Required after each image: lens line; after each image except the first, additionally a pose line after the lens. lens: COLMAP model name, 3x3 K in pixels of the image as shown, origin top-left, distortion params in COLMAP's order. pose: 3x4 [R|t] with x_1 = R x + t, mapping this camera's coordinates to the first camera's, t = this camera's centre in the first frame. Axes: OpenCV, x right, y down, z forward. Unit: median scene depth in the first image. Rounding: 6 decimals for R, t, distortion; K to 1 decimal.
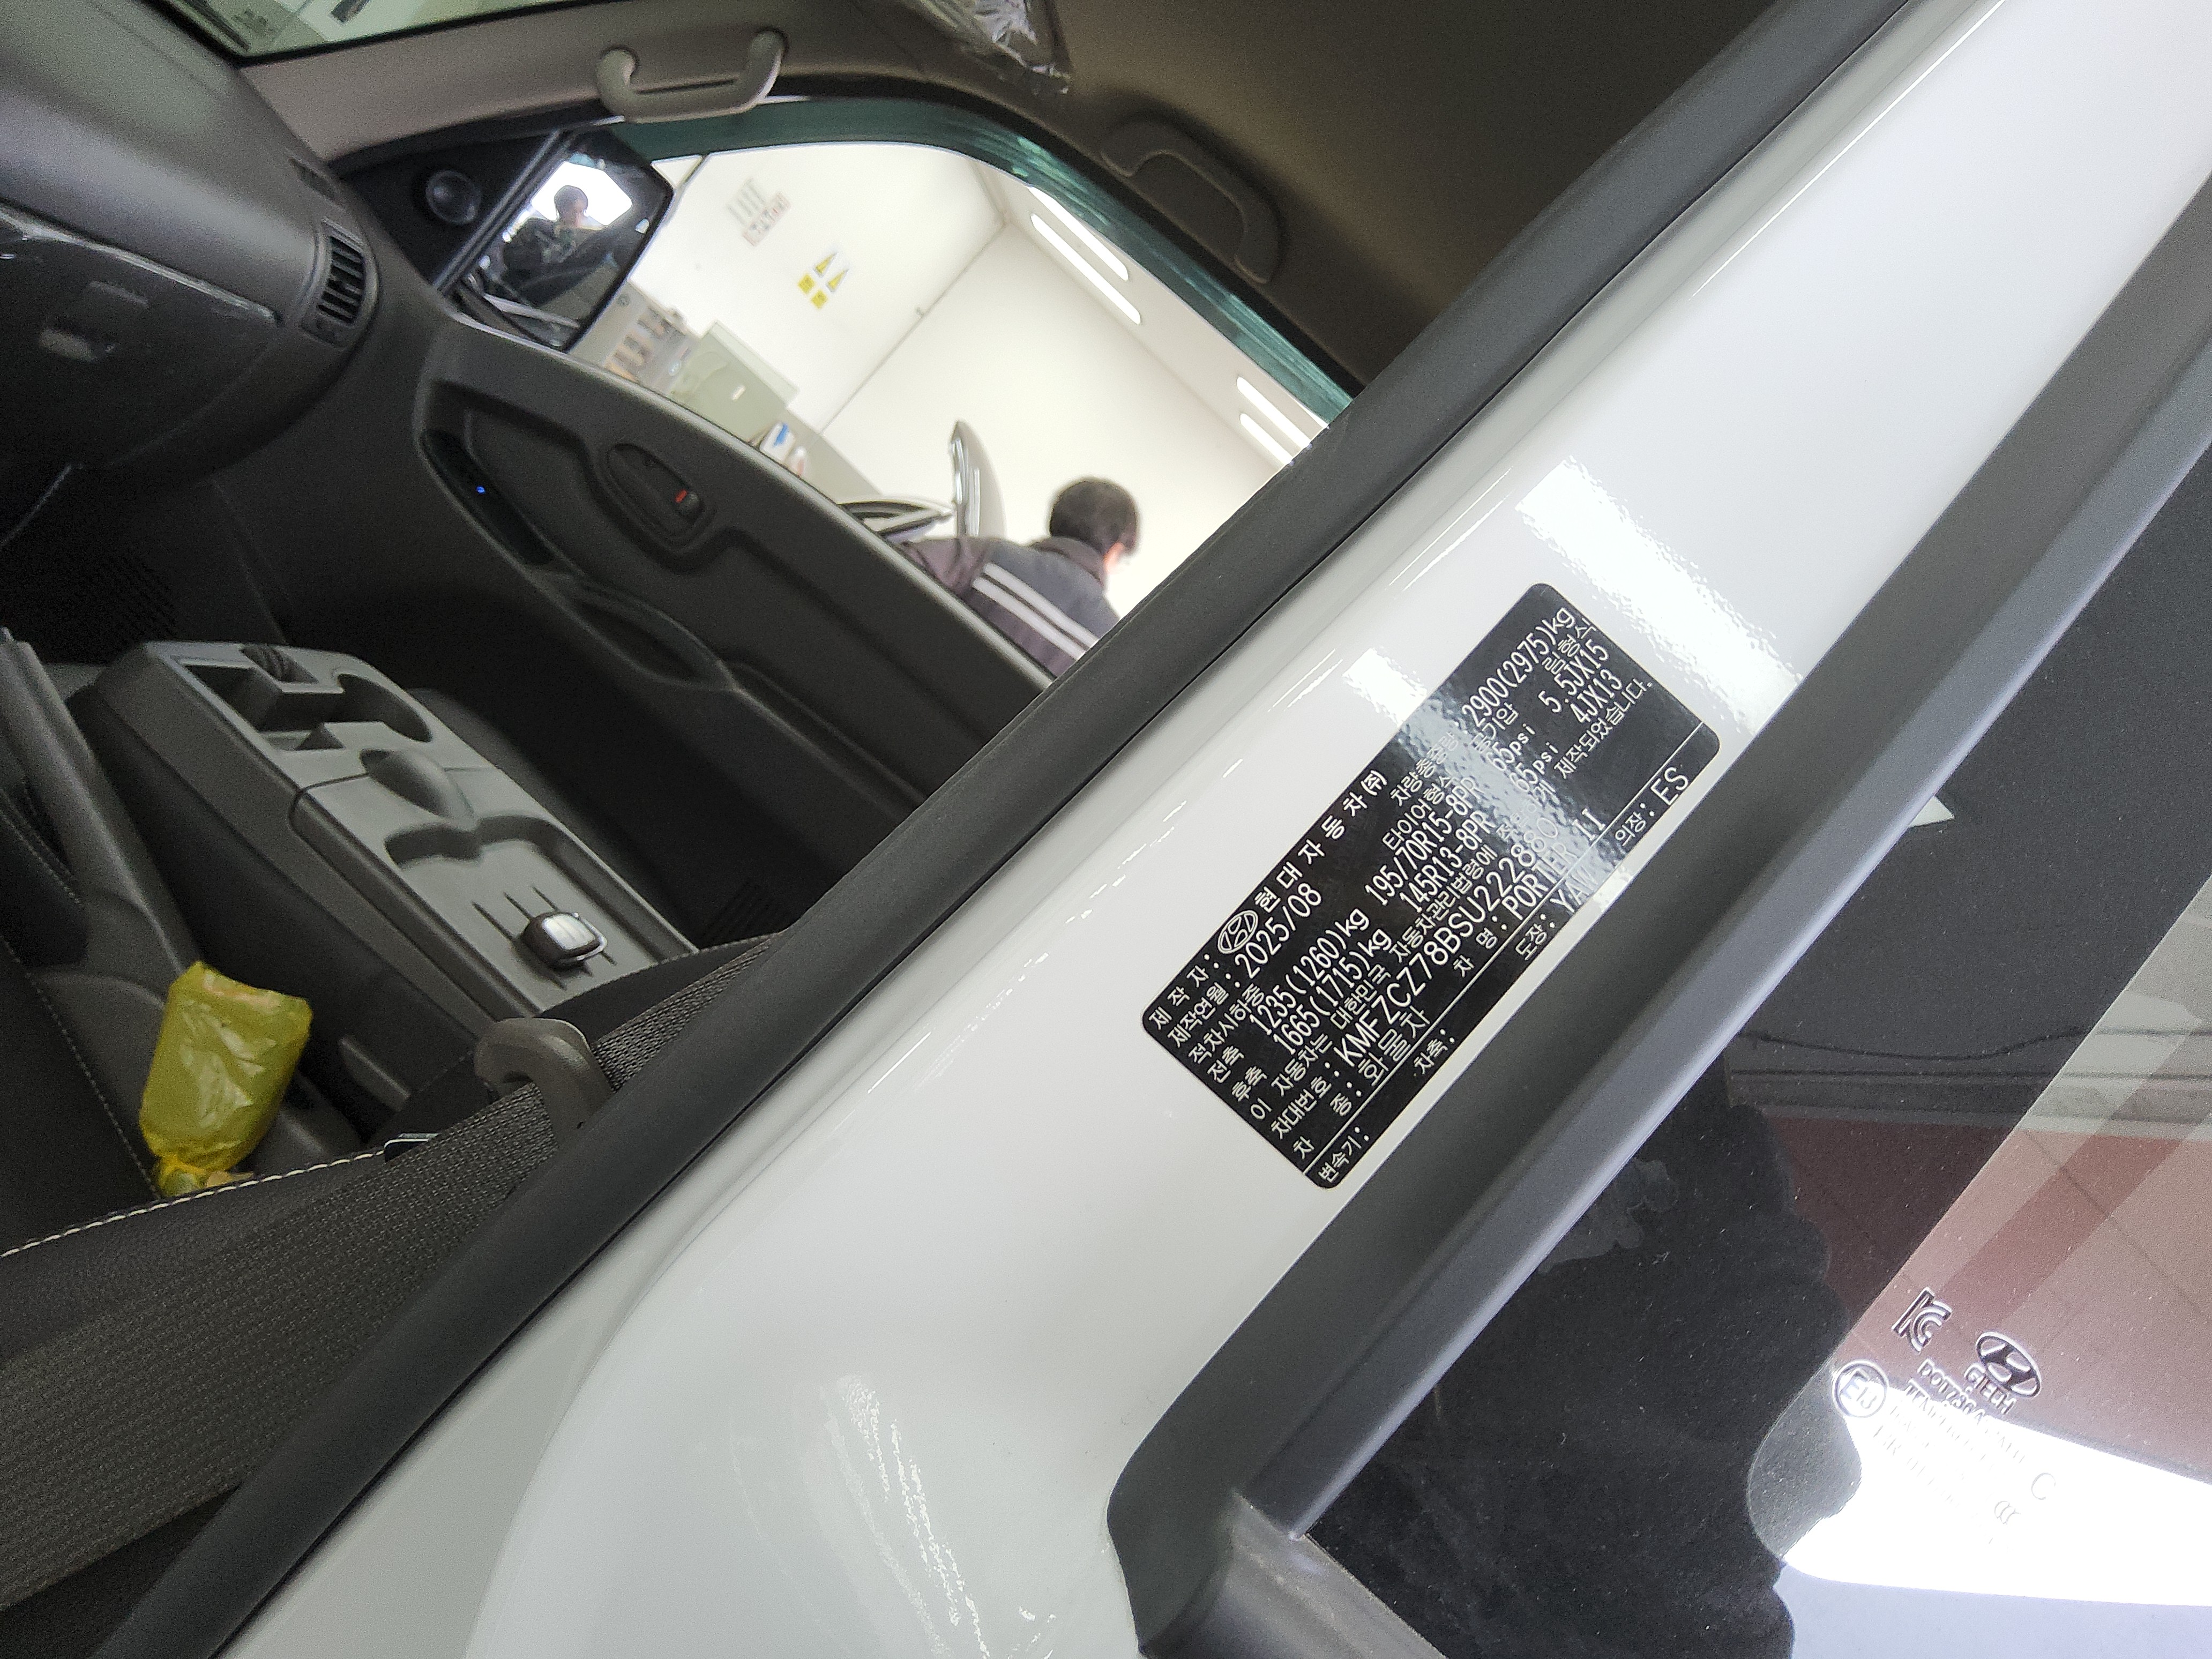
lens RADIAL K [[1683.9, 0, 1100.5], [0, 1683.9, 810.3], [0, 0, 1]] dist [0.124095, -0.189694]
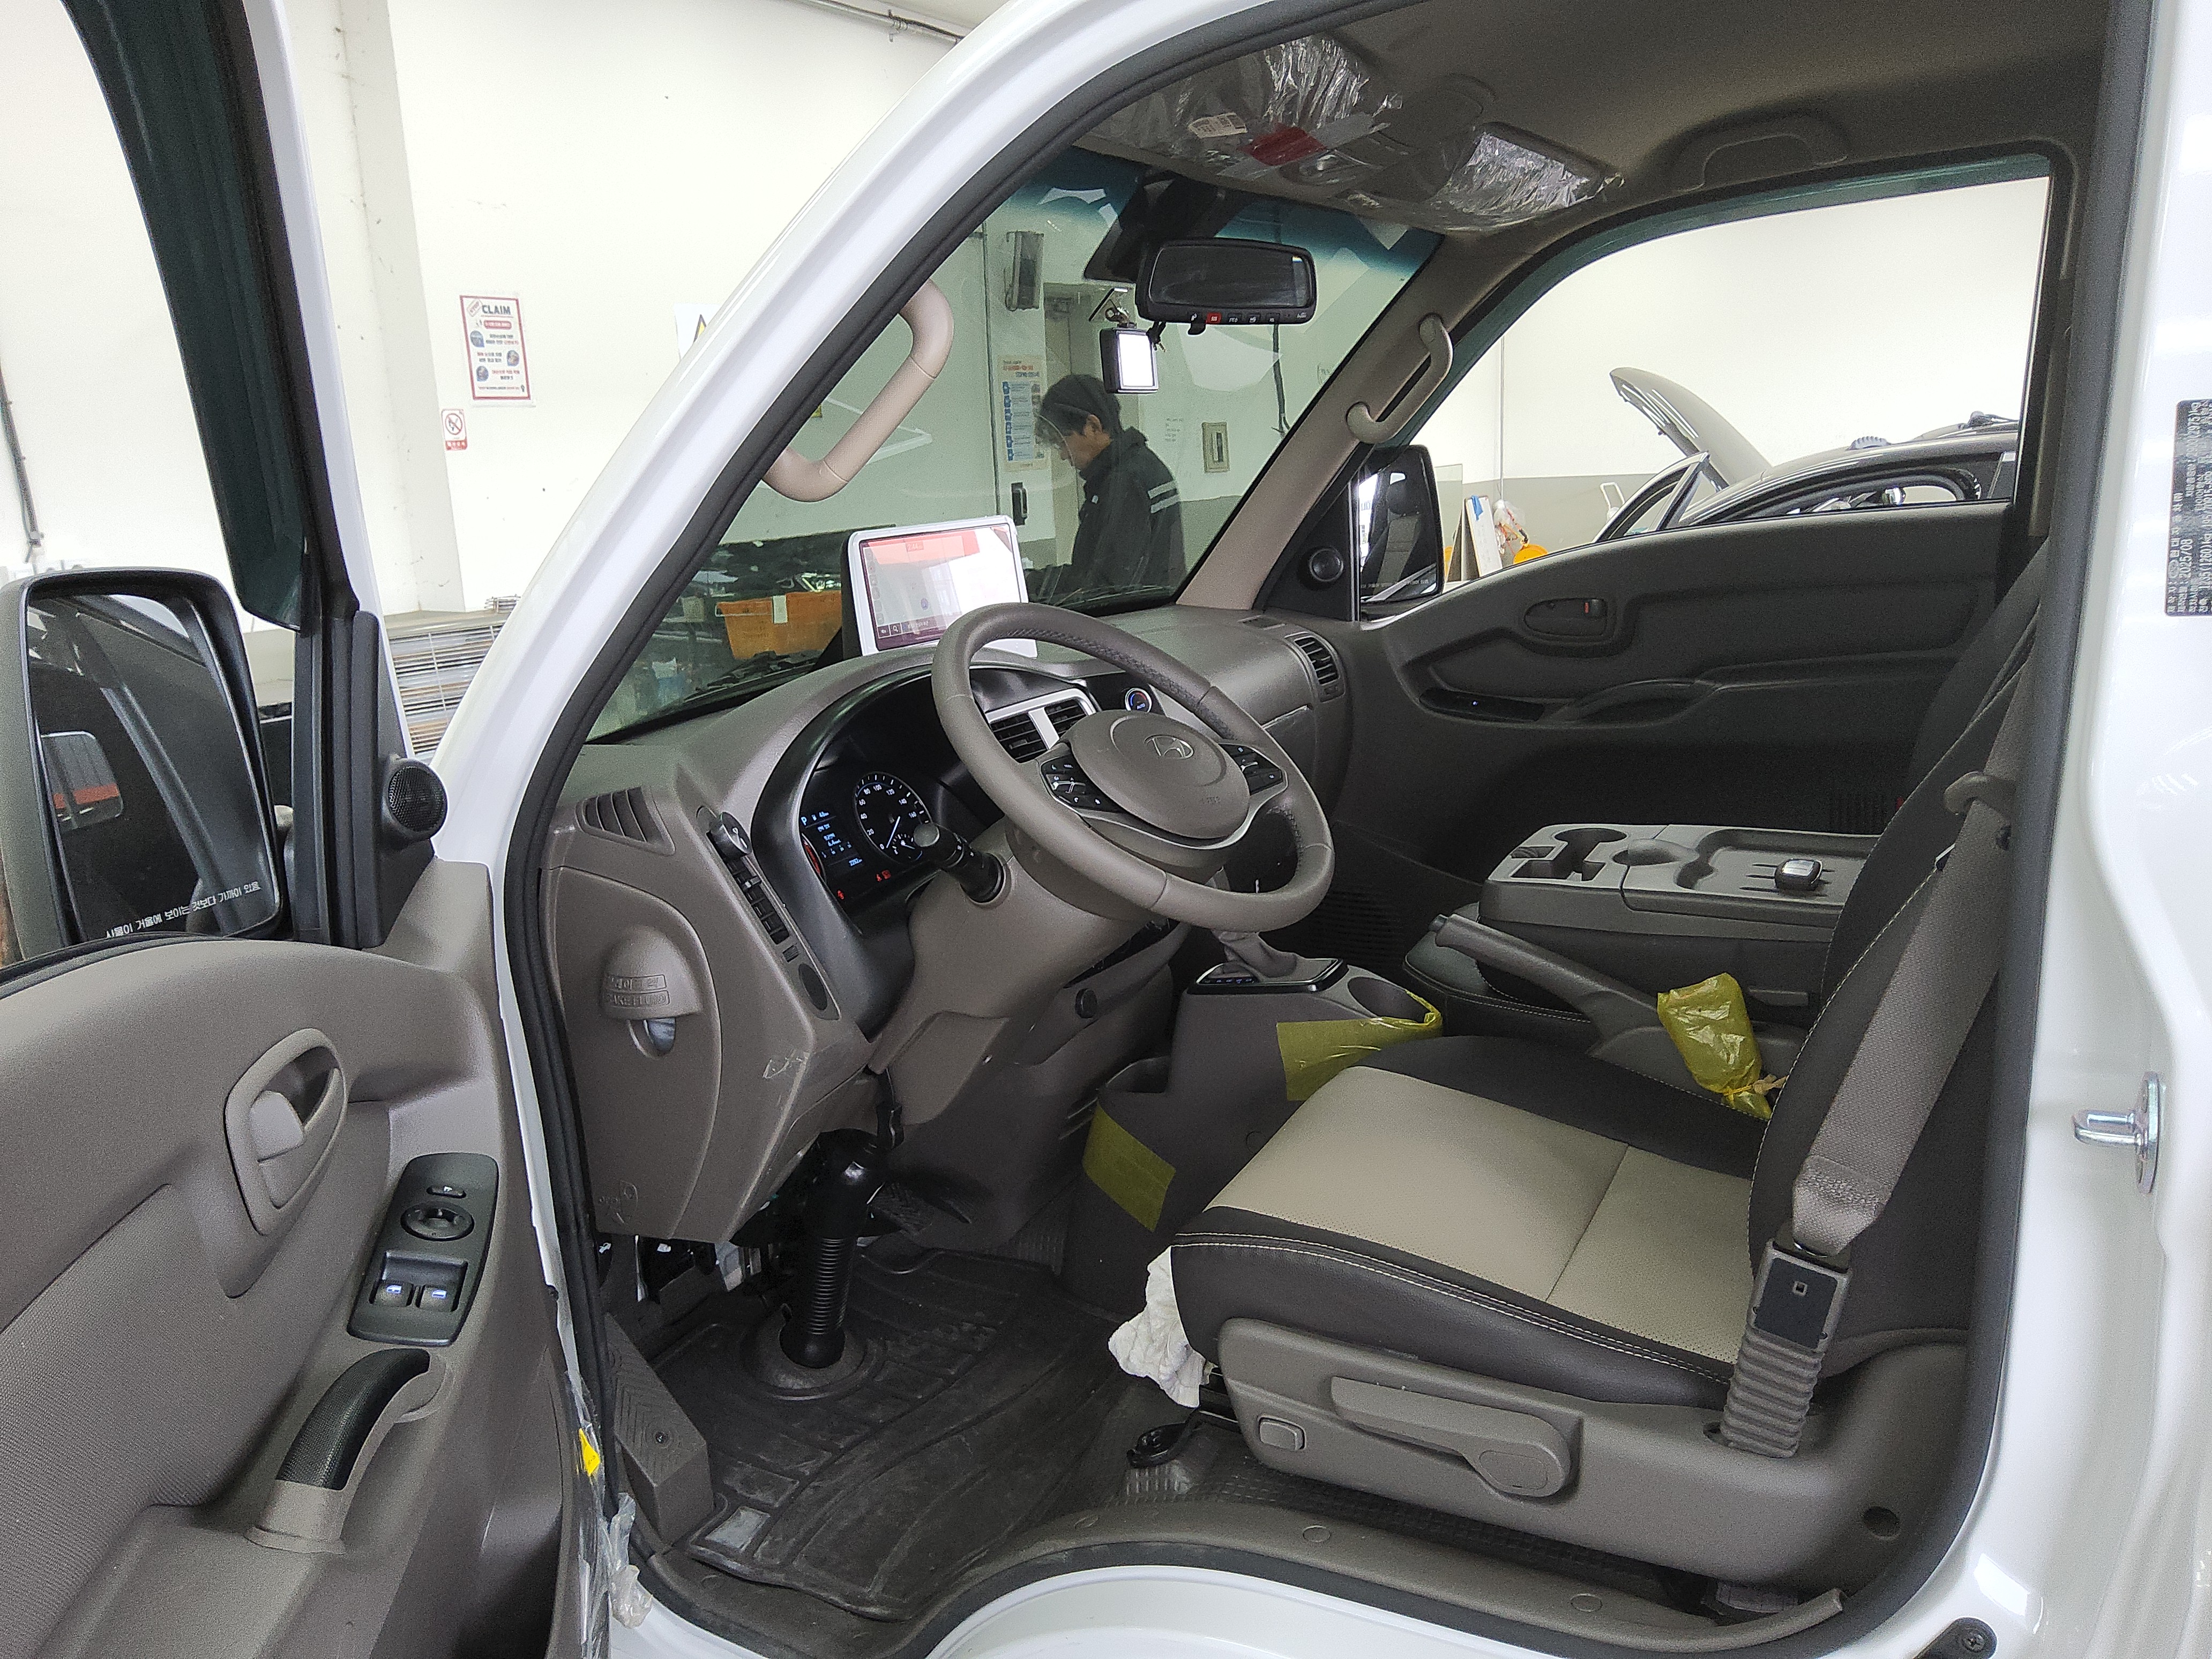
lens RADIAL K [[1683.9, 0, 1100.5], [0, 1683.9, 810.3], [0, 0, 1]] dist [0.124095, -0.189694]
pose [[0.638549, -0.636254, -0.432939, -0.018690], [0.615855, 0.759821, -0.208311, -0.030219], [0.461495, -0.133611, 0.877023, -0.559236]]
